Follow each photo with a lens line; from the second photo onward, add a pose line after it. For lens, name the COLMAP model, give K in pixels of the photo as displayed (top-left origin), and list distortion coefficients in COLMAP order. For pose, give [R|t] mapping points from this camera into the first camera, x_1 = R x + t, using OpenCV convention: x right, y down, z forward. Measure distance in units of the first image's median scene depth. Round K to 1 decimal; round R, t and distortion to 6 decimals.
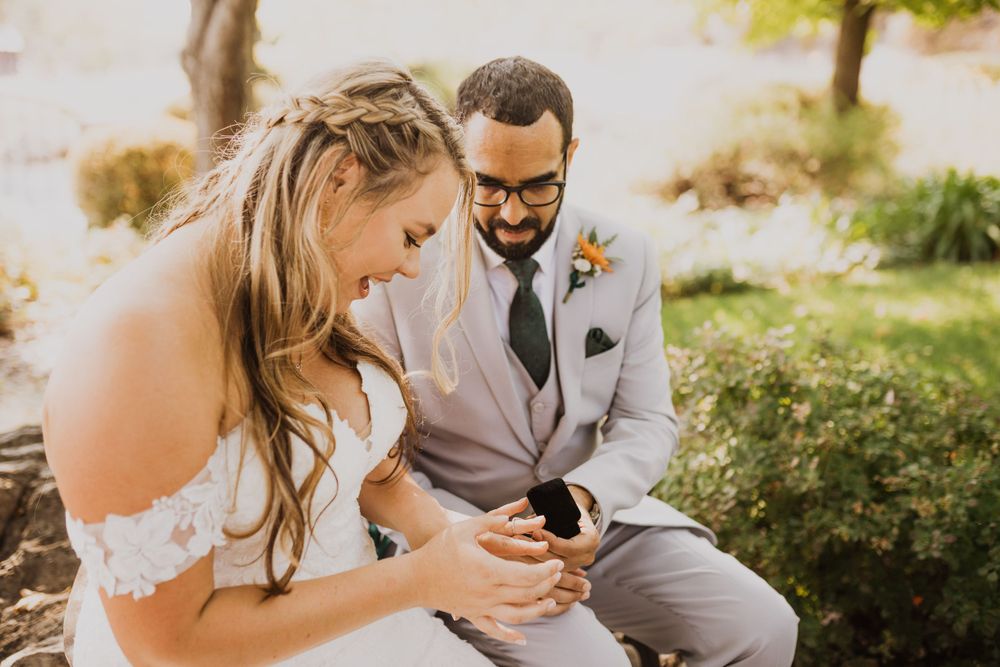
lens RADIAL K [[999.5, 0, 500.0], [0, 999.5, 333.5], [0, 0, 1]] dist [-0.056451, 0.022582]
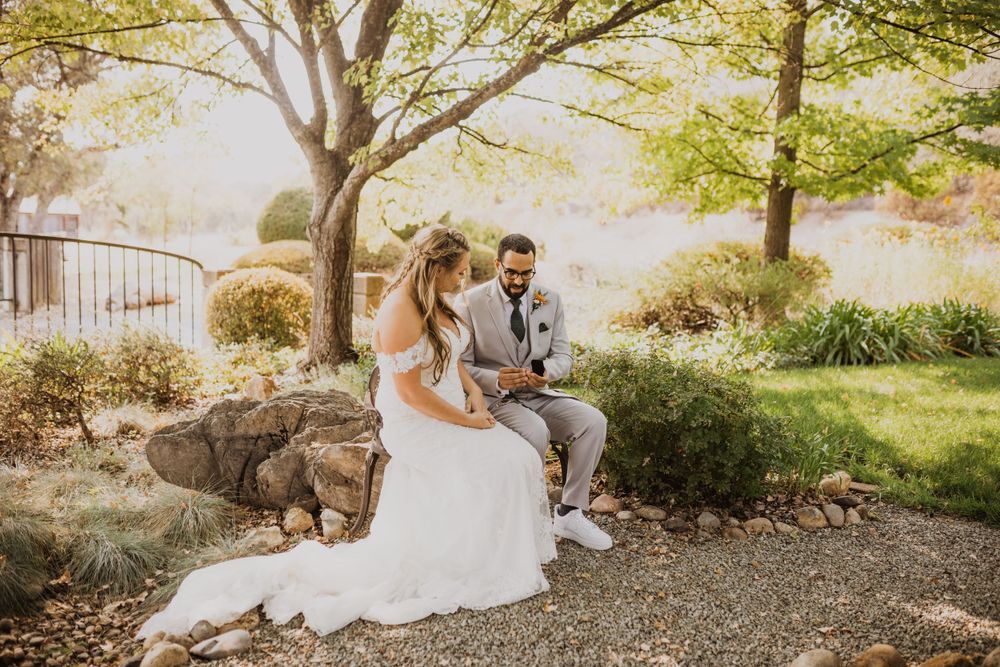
lens RADIAL K [[999.5, 0, 500.0], [0, 999.5, 333.5], [0, 0, 1]] dist [-0.056451, 0.022582]
pose [[0.999736, 0.002663, -0.022842, 0.042534], [-0.006335, 0.986730, -0.162245, 0.458994], [0.022107, 0.162347, 0.986486, -1.669921]]
